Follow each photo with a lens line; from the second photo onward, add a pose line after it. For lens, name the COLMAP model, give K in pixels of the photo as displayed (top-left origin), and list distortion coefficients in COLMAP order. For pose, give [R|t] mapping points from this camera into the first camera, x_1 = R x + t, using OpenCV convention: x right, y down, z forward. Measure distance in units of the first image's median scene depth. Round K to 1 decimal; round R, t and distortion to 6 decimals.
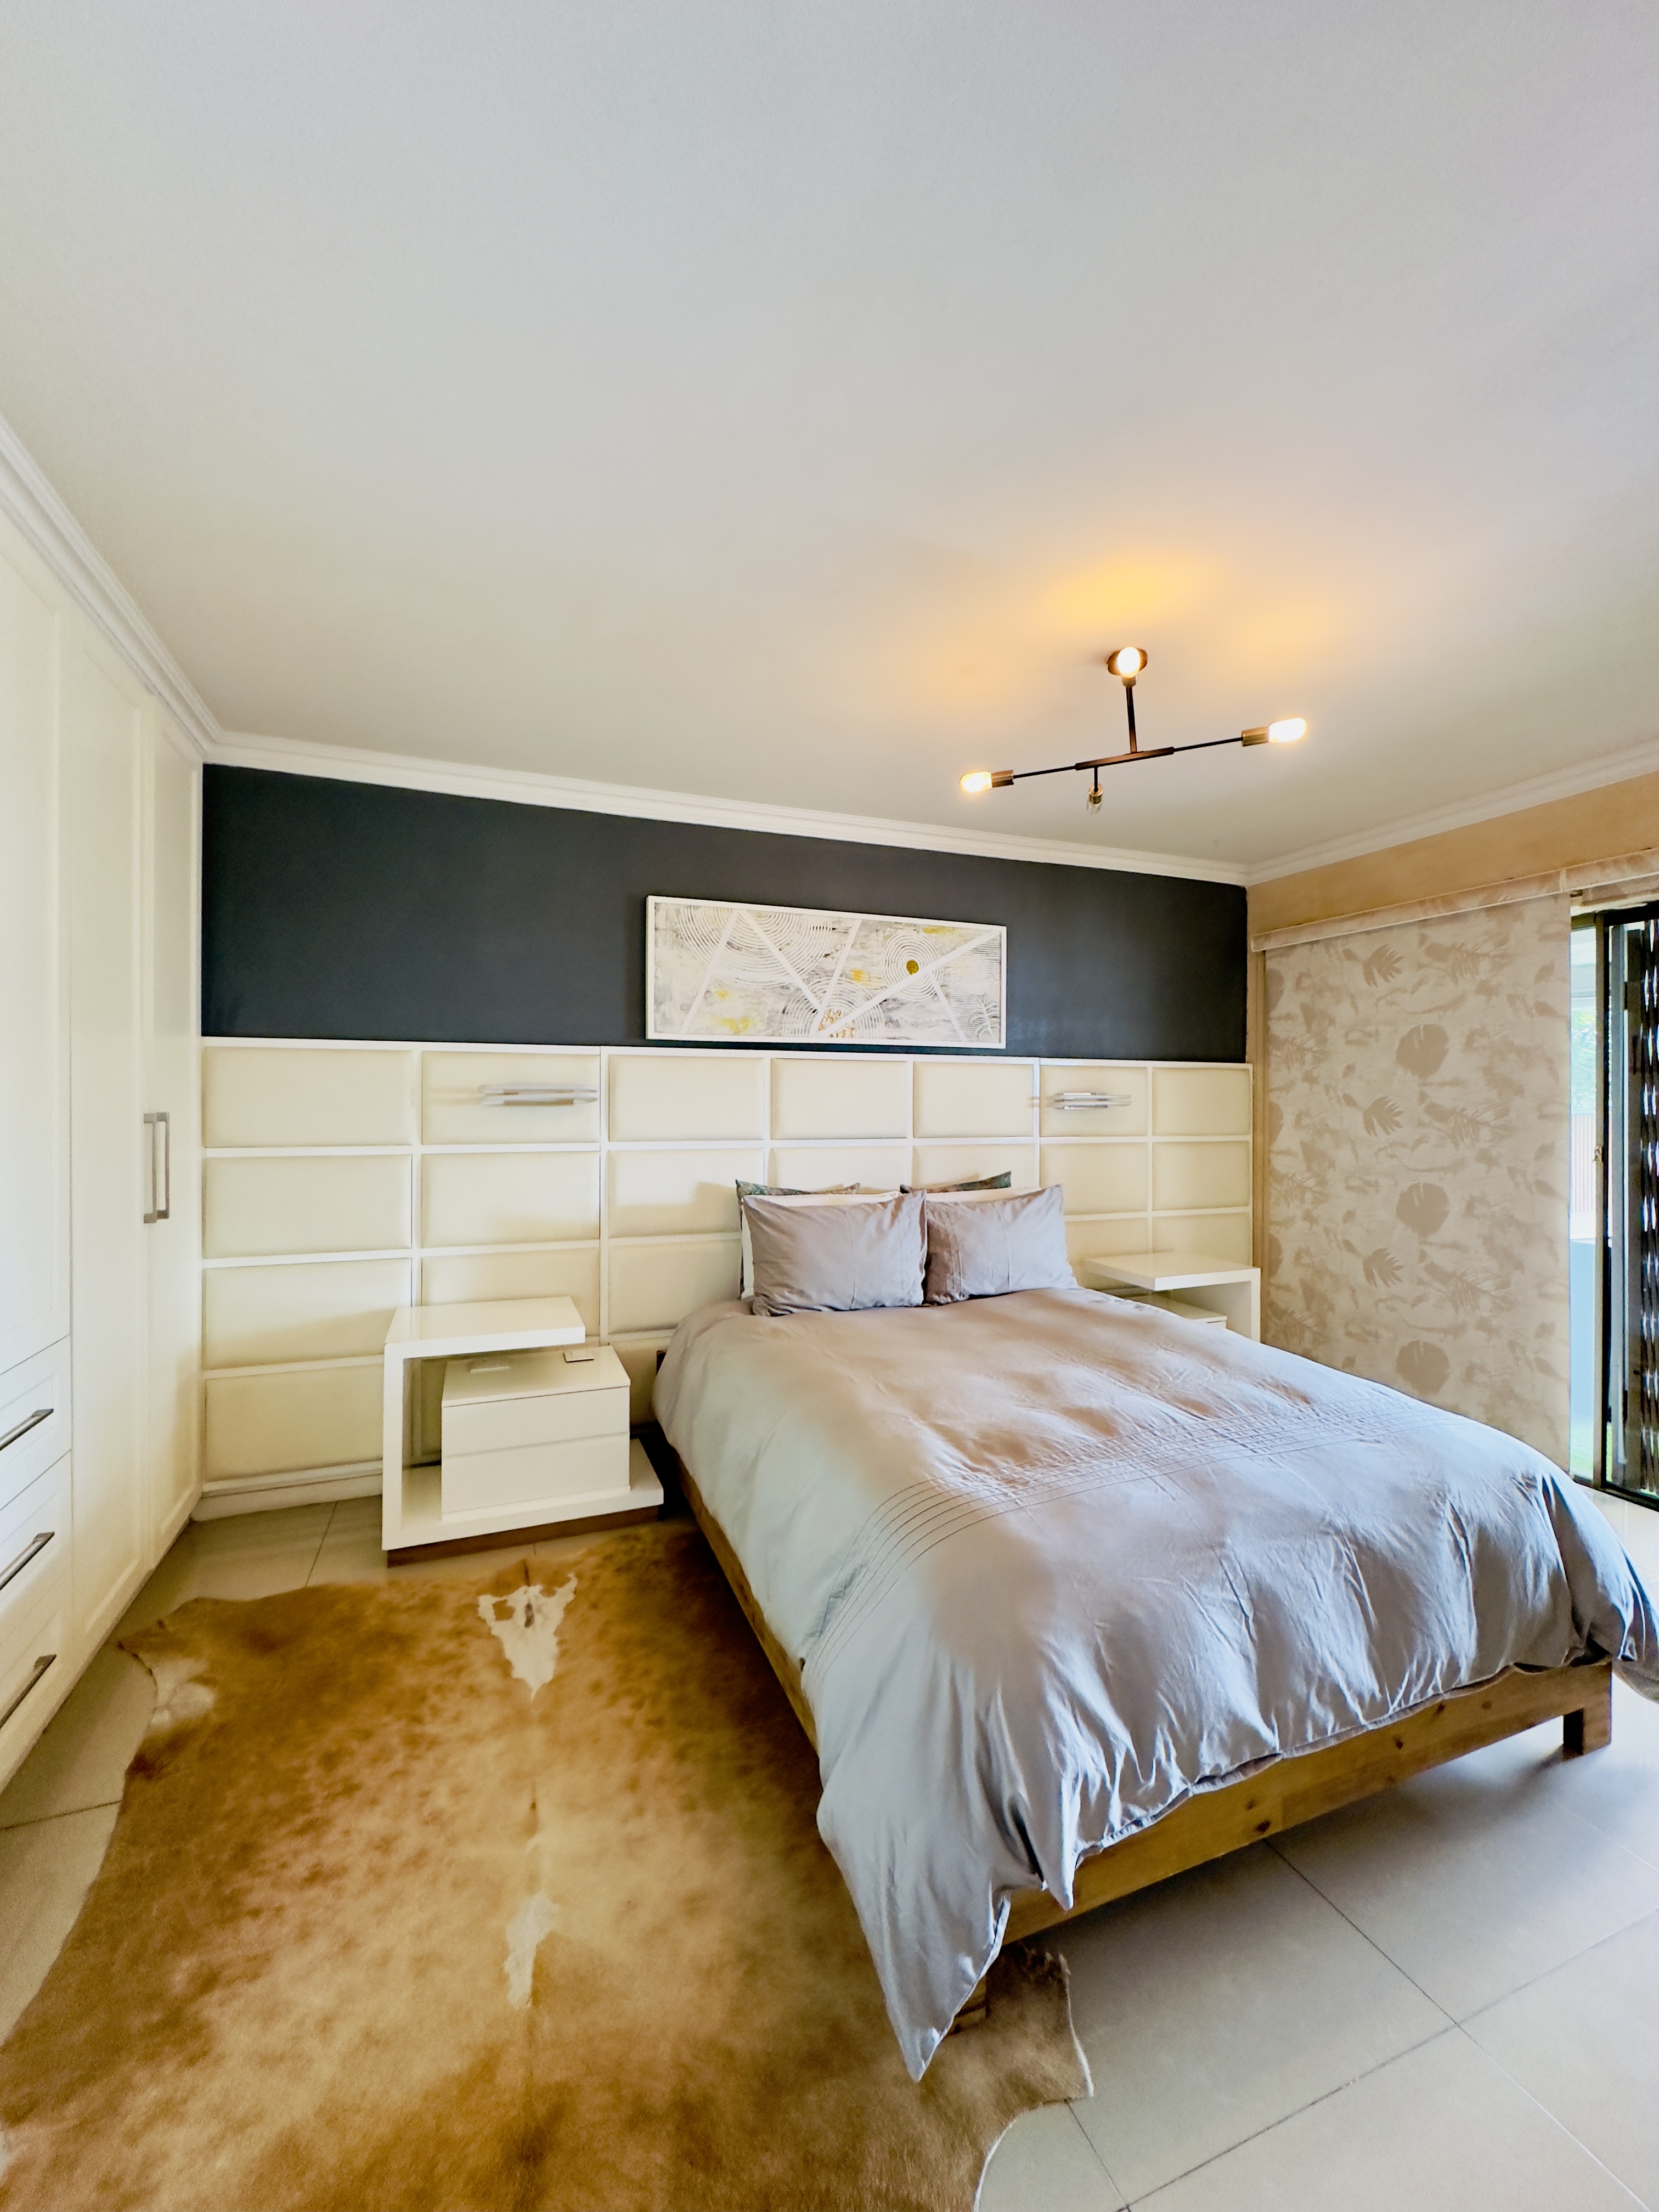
lens RADIAL K [[881.6, 0, 827.0], [0, 881.6, 1105.8], [0, 0, 1]] dist [-0.005793, 0.001606]
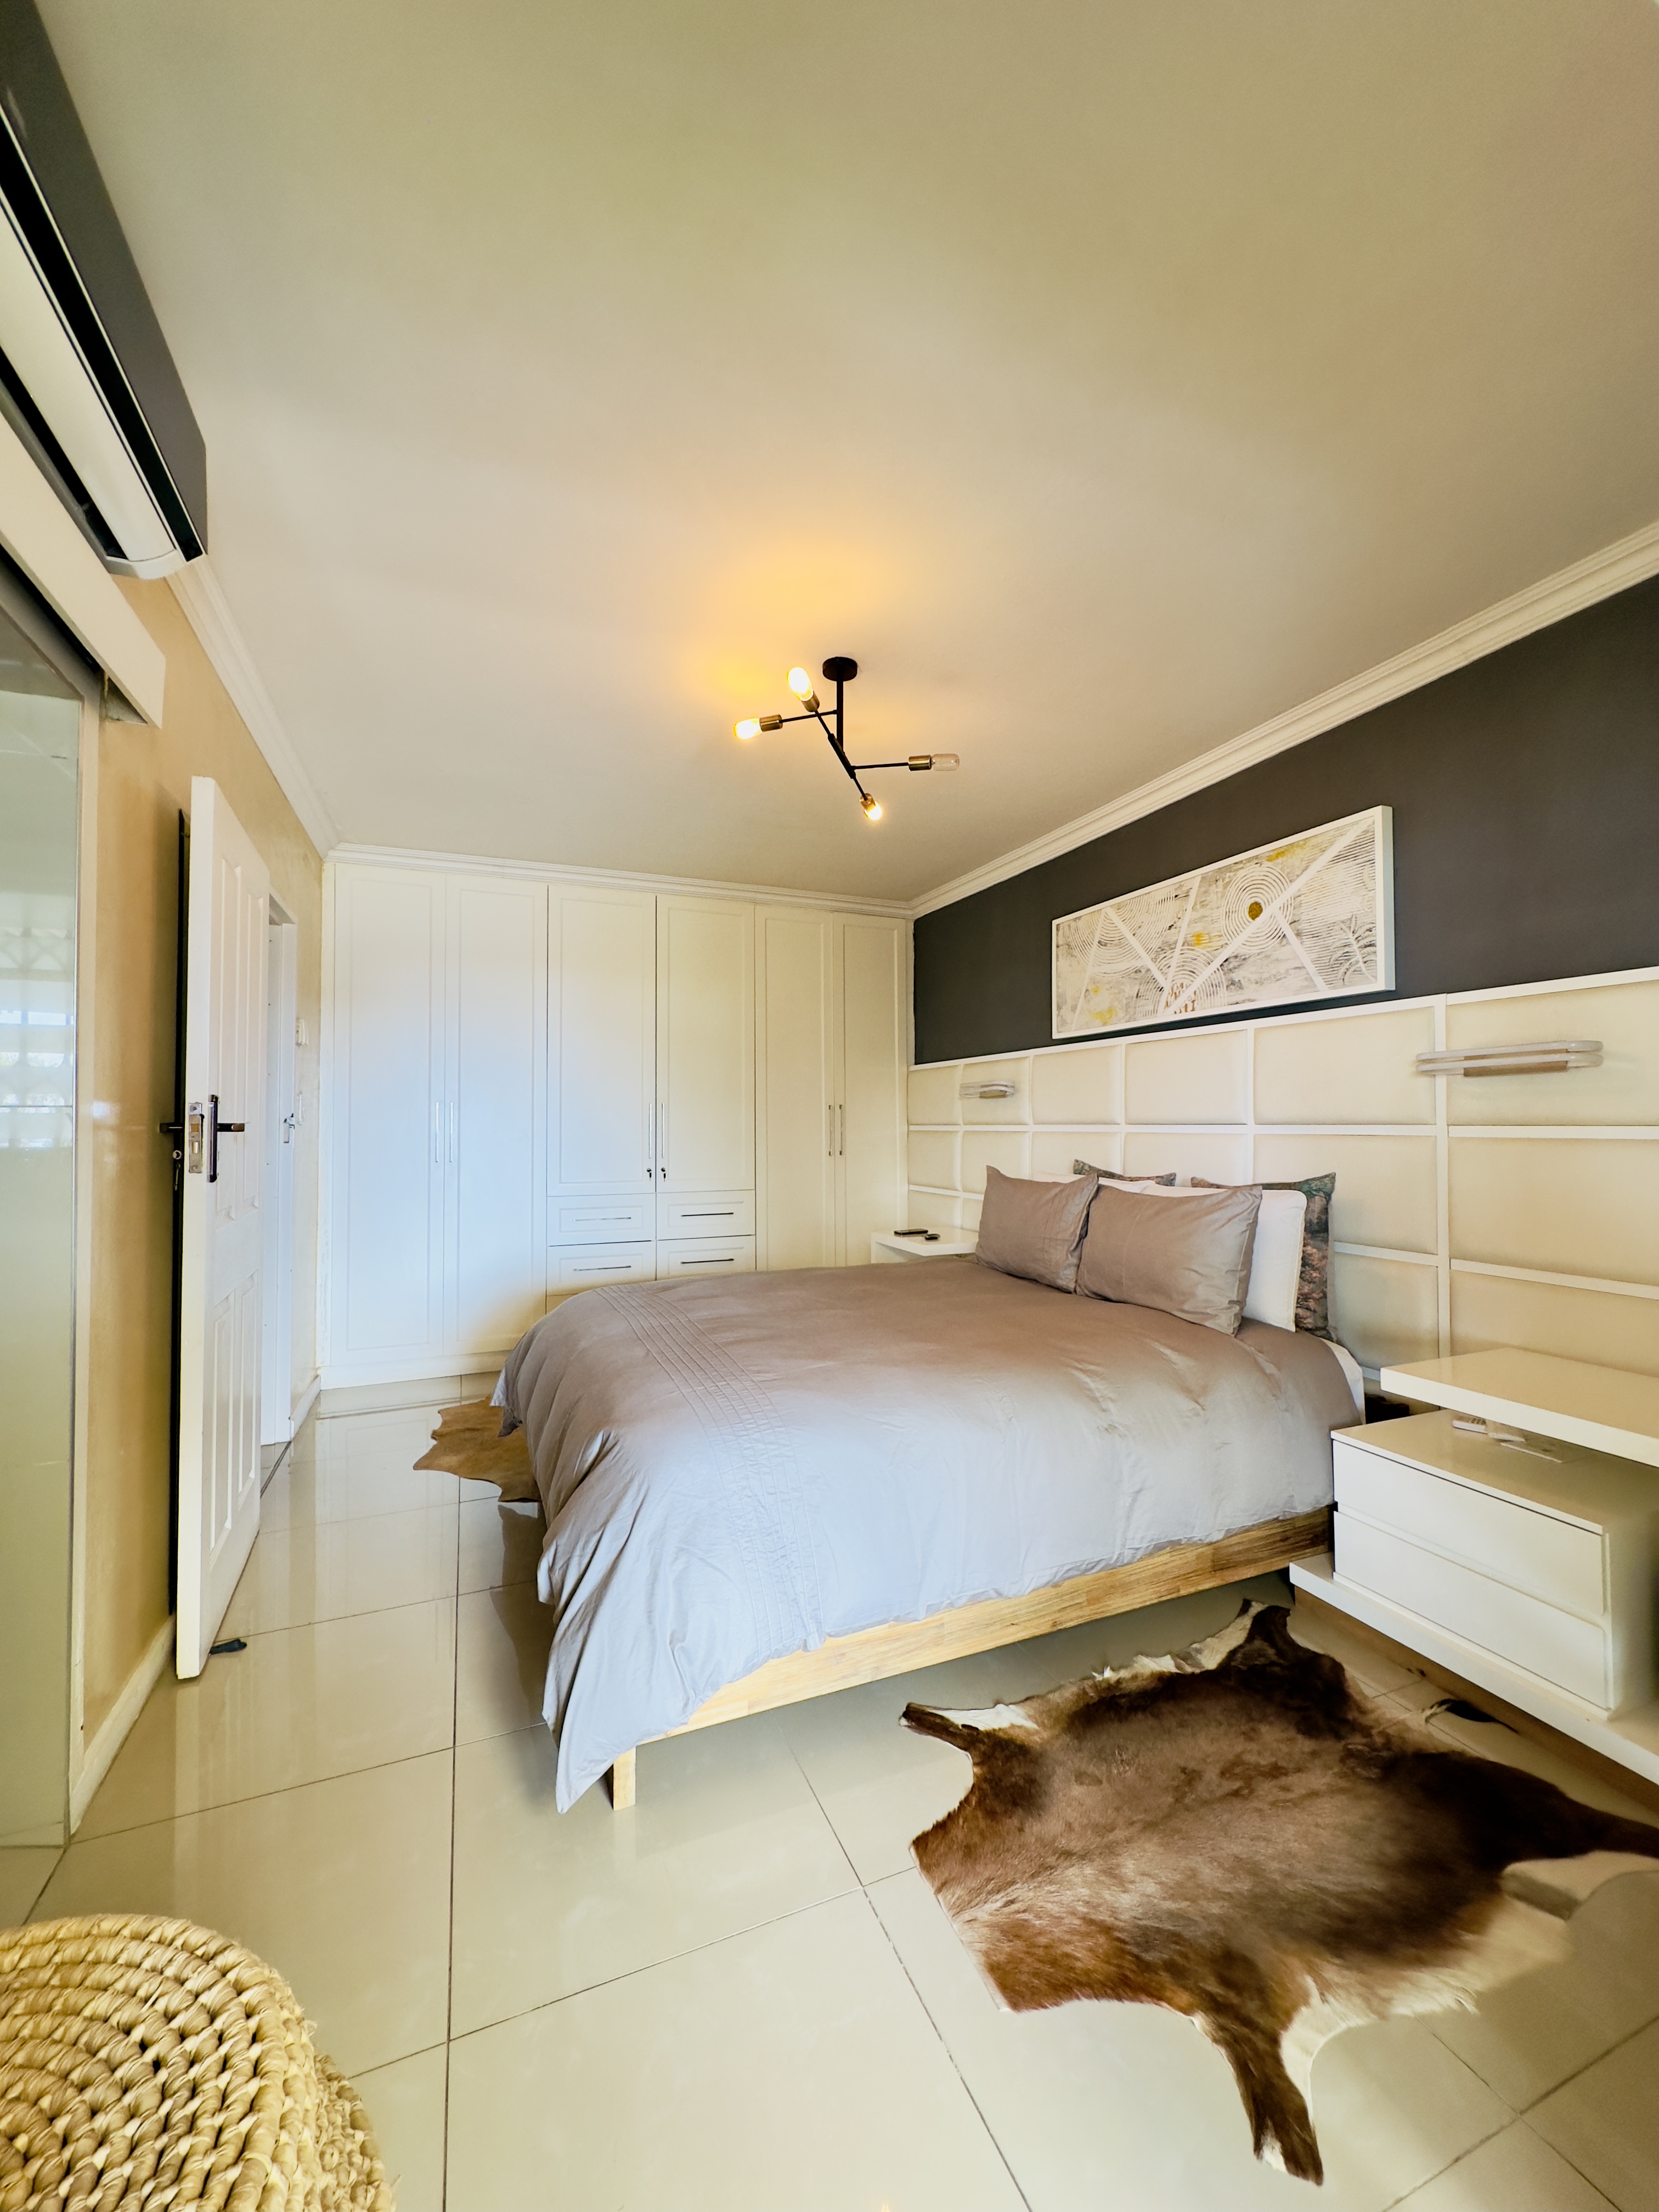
lens RADIAL K [[881.6, 0, 830.1], [0, 881.6, 1110.9], [0, 0, 1]] dist [-0.005793, 0.001606]
pose [[0.016707, -0.015678, -0.999737, 0.919535], [0.005682, 0.999862, -0.015585, 0.035871], [0.999844, -0.005420, 0.016794, 0.623571]]
